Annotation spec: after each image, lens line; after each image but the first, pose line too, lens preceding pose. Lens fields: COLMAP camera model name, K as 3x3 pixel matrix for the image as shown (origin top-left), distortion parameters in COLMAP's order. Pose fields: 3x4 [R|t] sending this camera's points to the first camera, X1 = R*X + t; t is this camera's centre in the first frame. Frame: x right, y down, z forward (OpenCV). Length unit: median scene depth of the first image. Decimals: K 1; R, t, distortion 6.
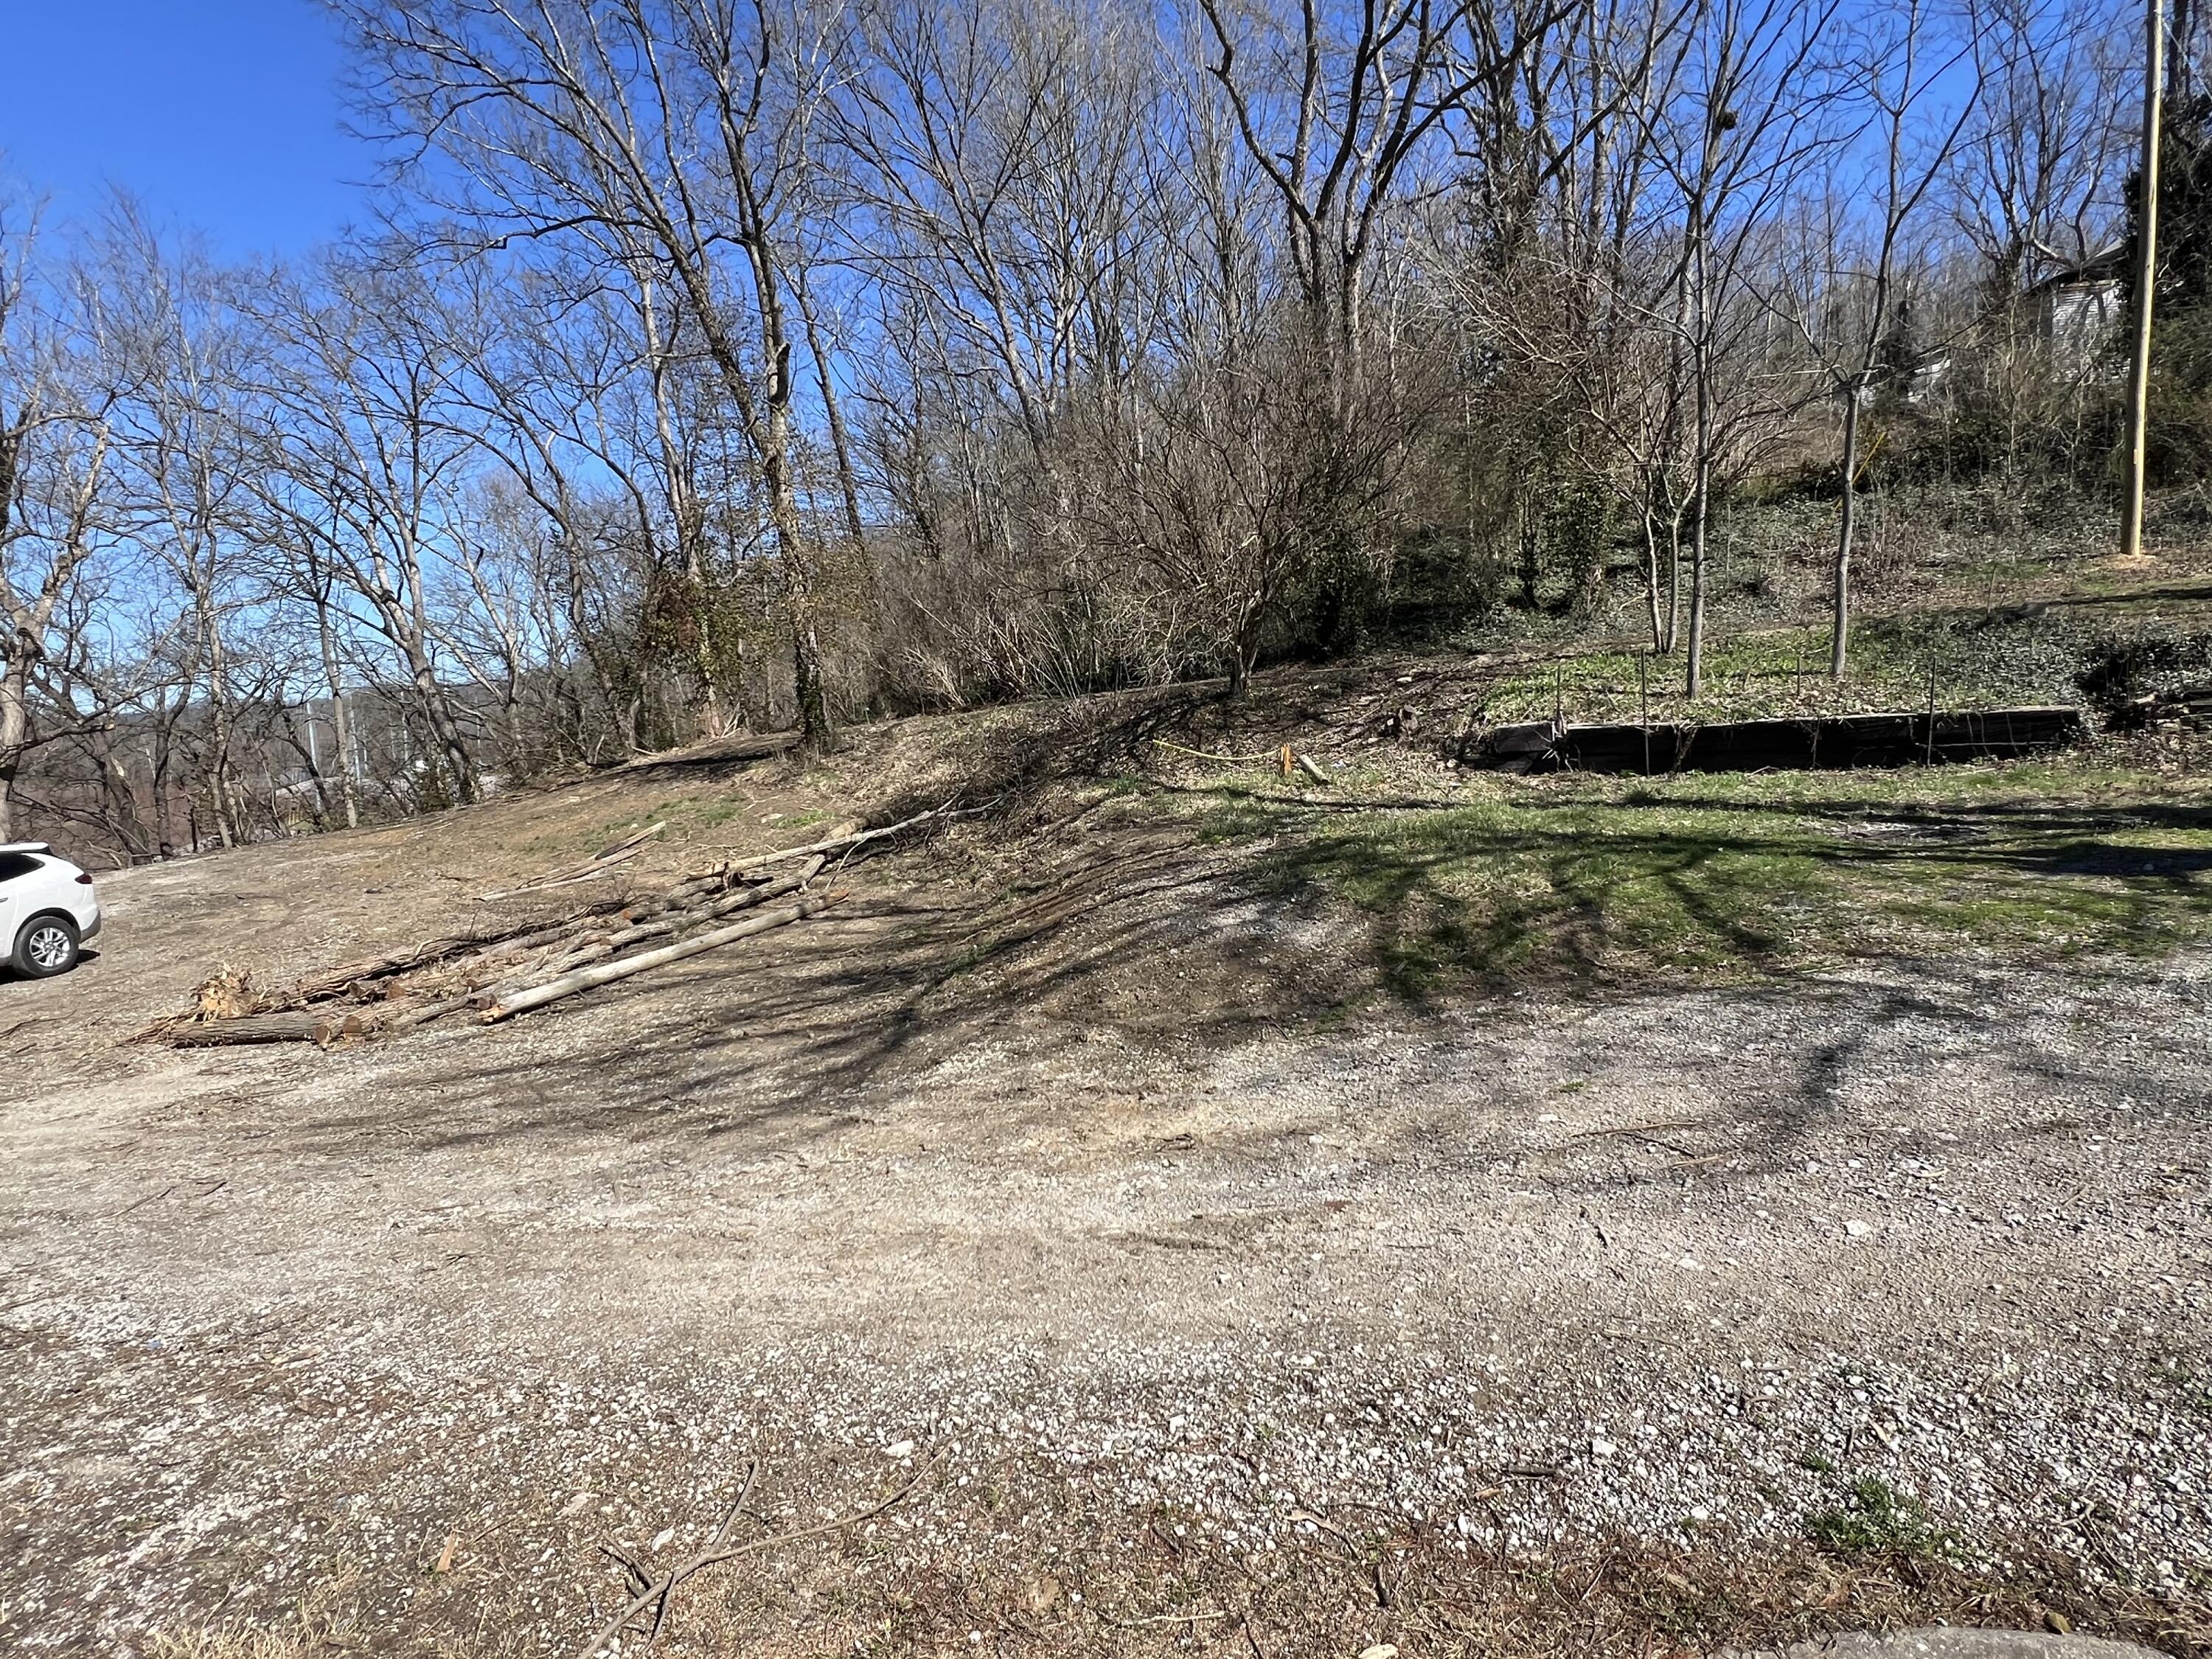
lens RADIAL K [[1175.3, 0, 1100.6], [0, 1175.3, 825.4], [0, 0, 1]] dist [-0.003115, 0.000939]
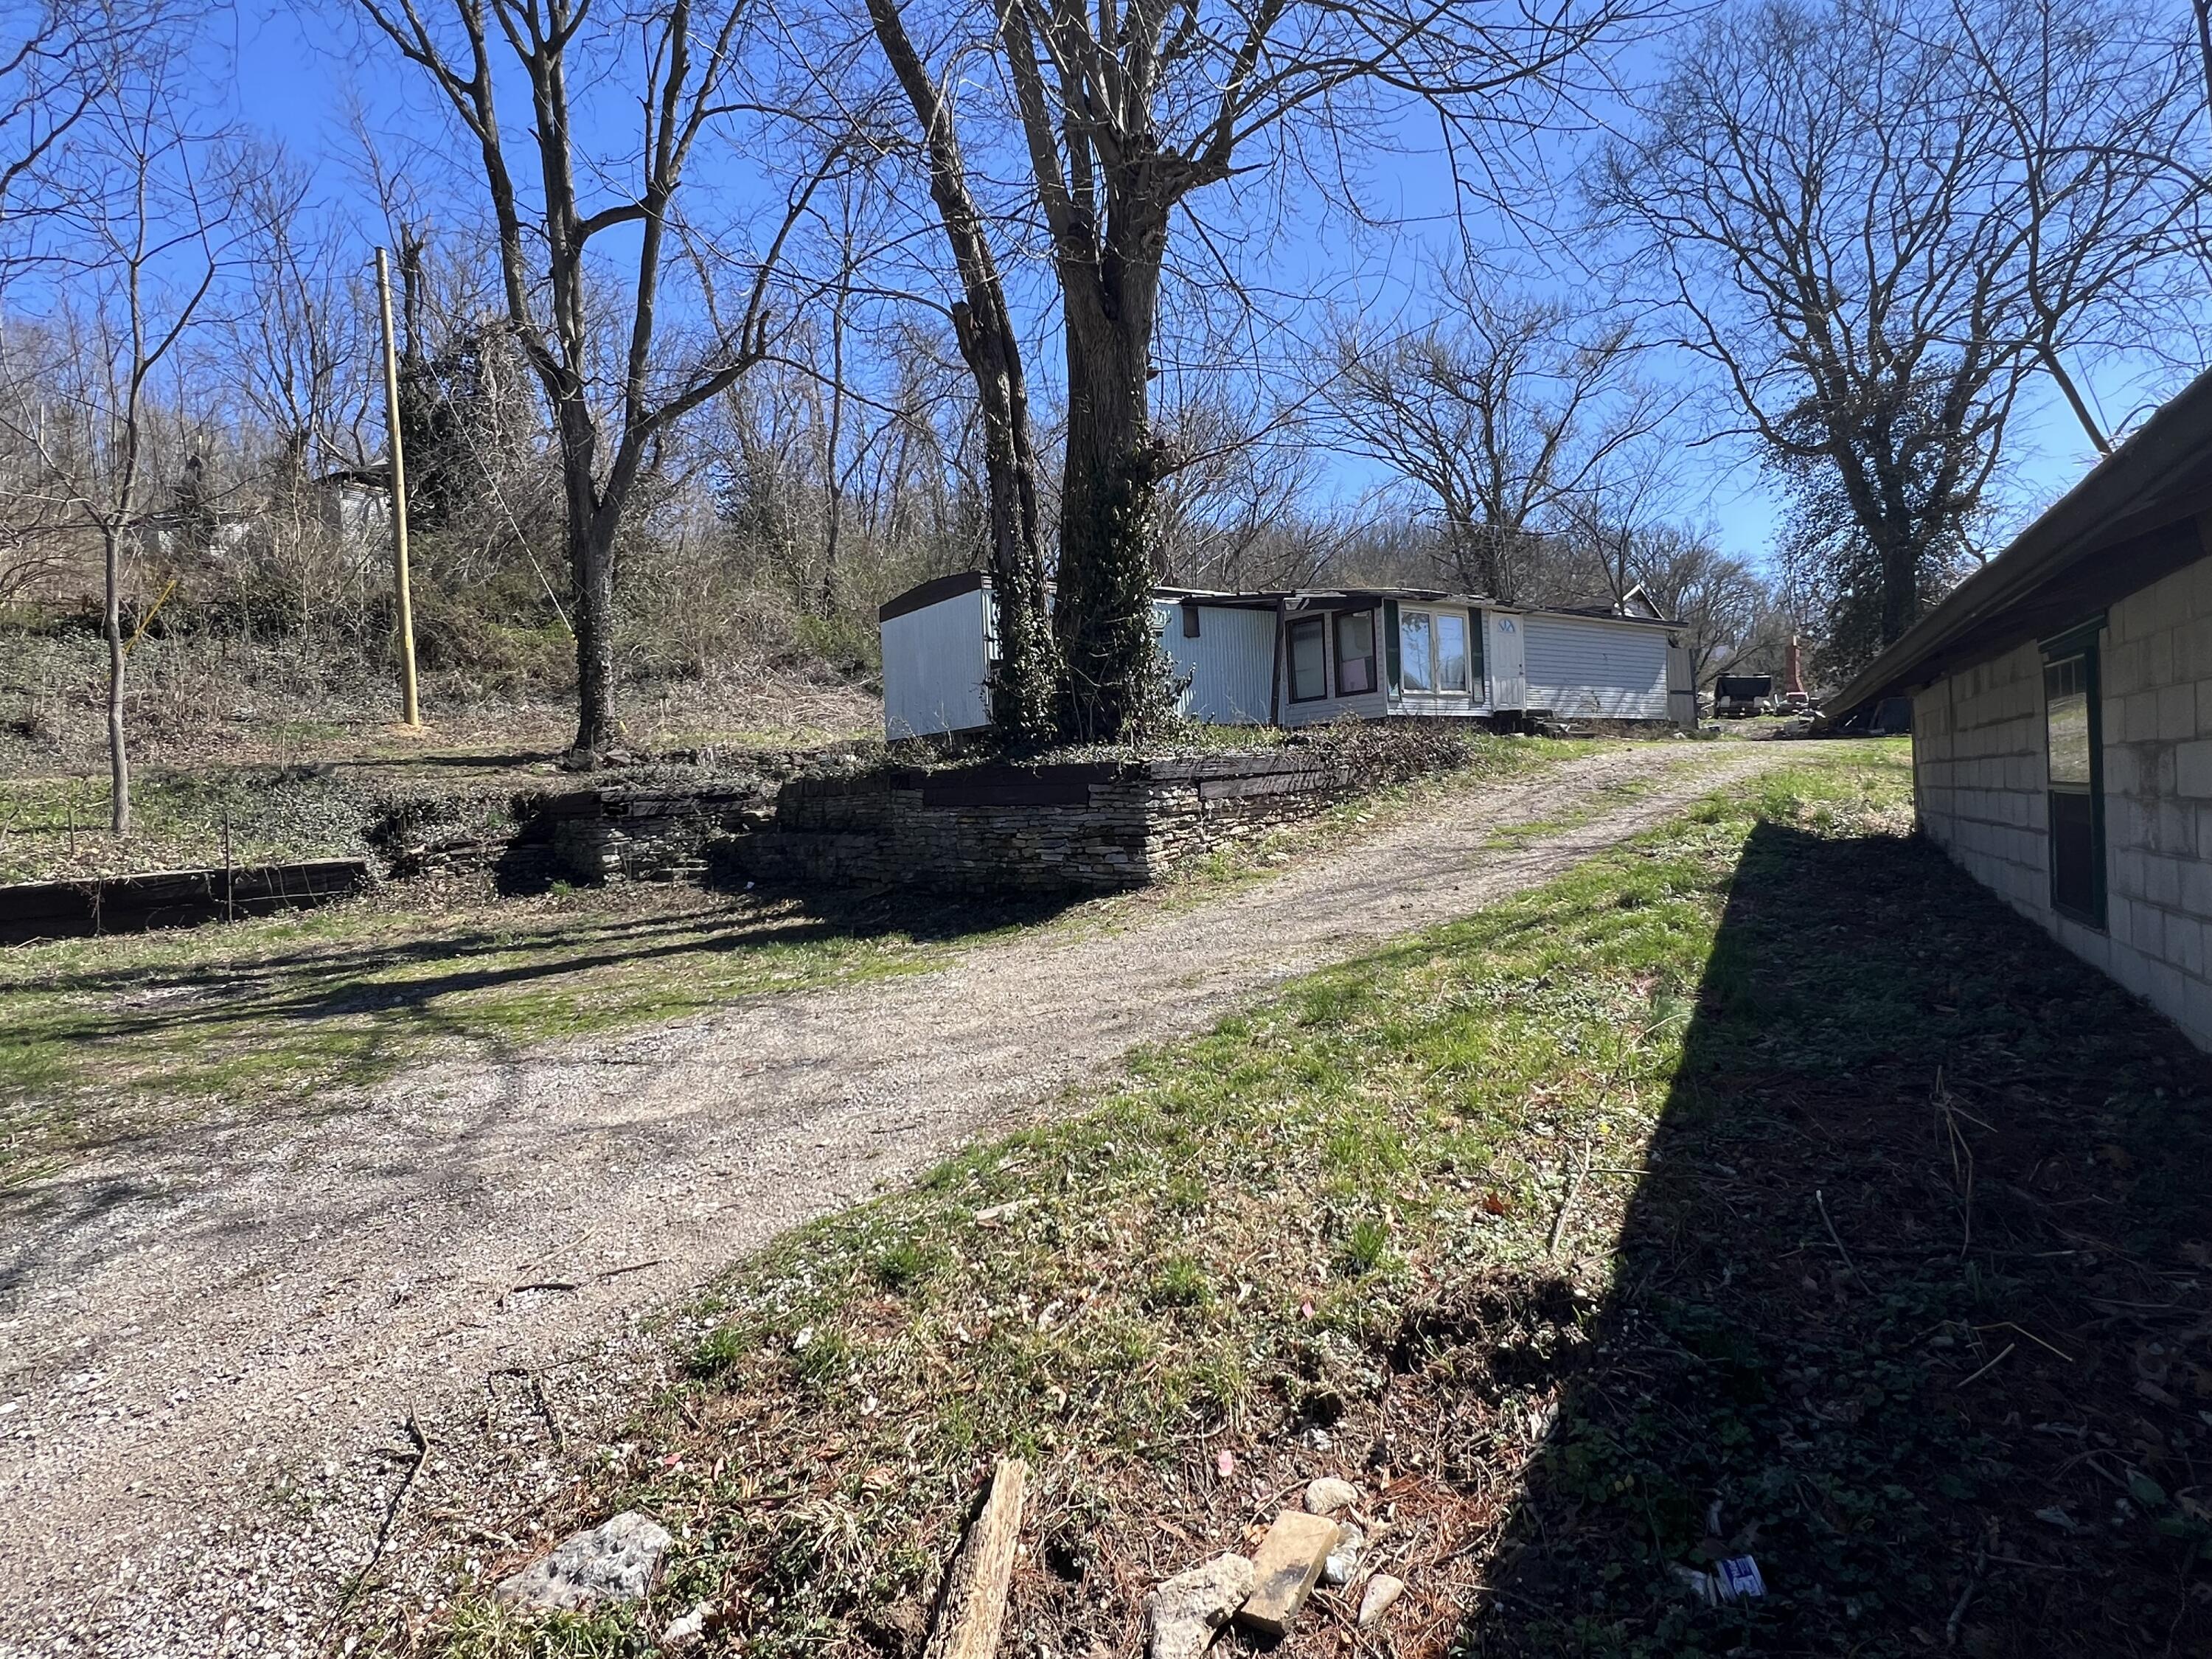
lens RADIAL K [[1175.3, 0, 1100.6], [0, 1175.3, 825.9], [0, 0, 1]] dist [-0.003115, 0.000939]
pose [[0.336040, -0.002529, 0.941844, 0.030397], [0.122578, 0.991609, -0.041071, -0.000576], [-0.933837, 0.129251, 0.333530, -0.027689]]
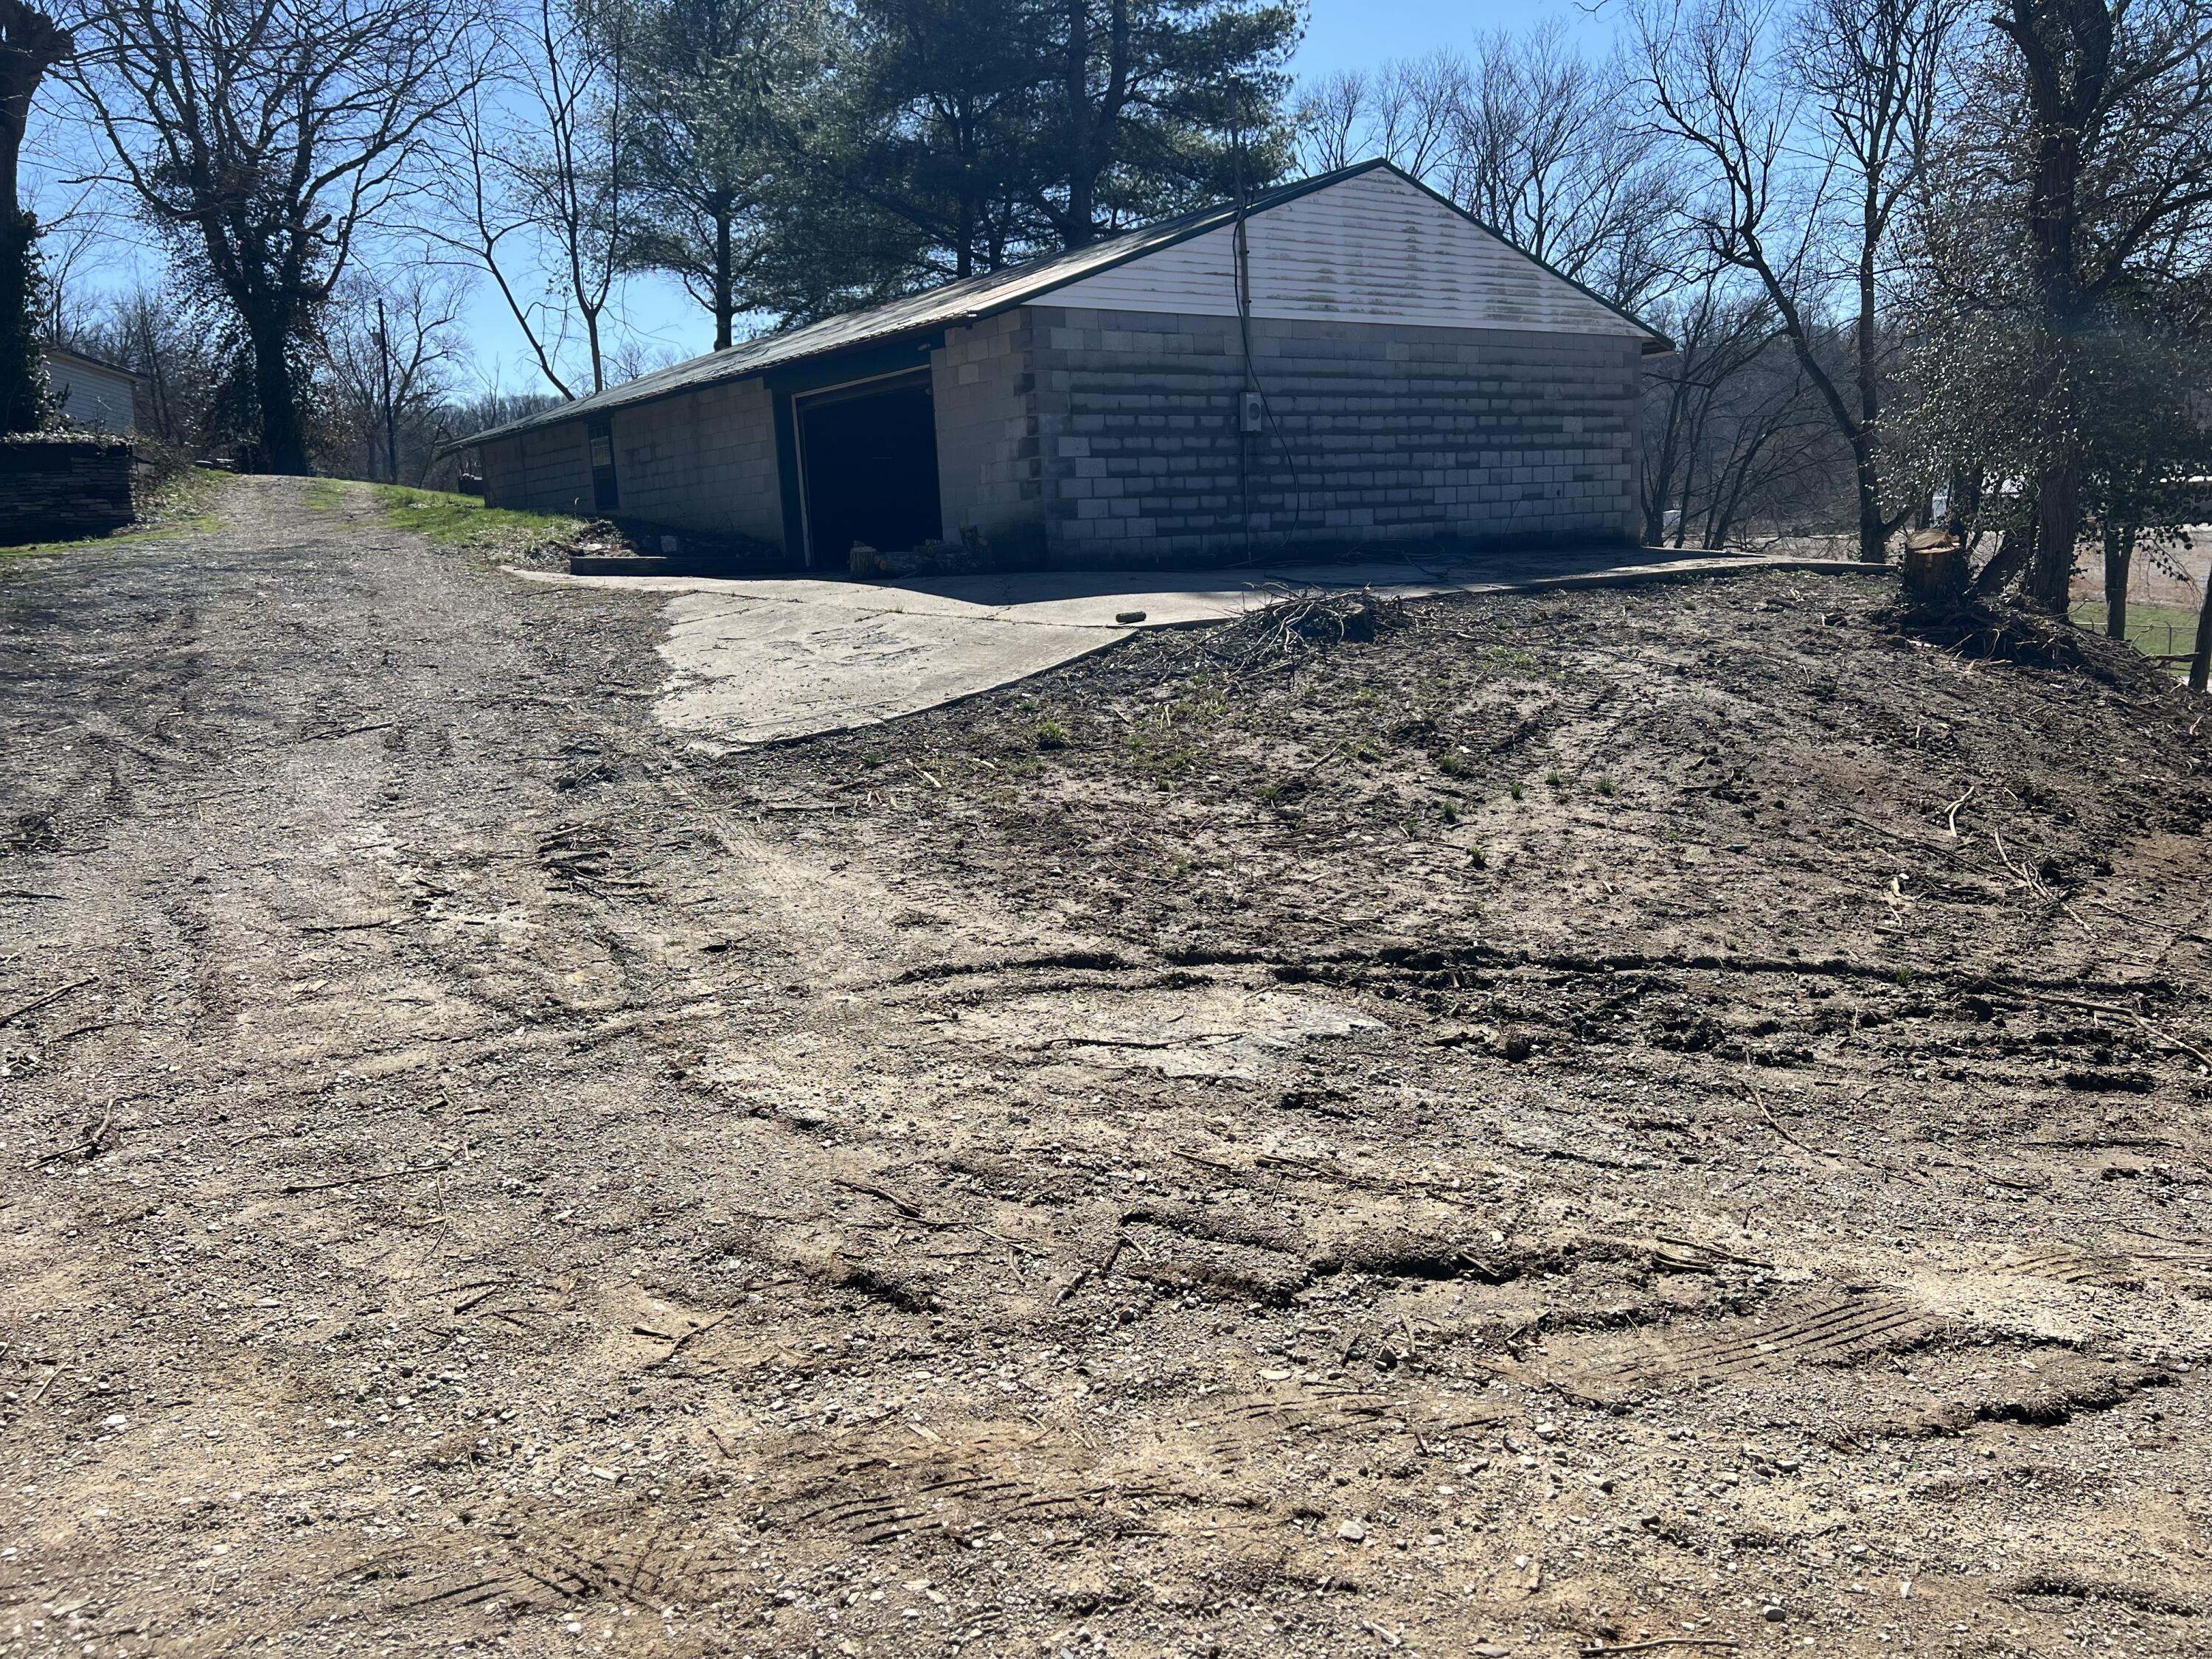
lens RADIAL K [[1653.6, 0, 1125.8], [0, 1653.6, 831.5], [0, 0, 1]] dist [0.067617, -0.078651]
pose [[-0.732553, -0.051789, 0.678737, -1.540932], [0.130725, 0.967839, 0.214939, 0.103273], [-0.668039, 0.246182, -0.702224, 1.074870]]
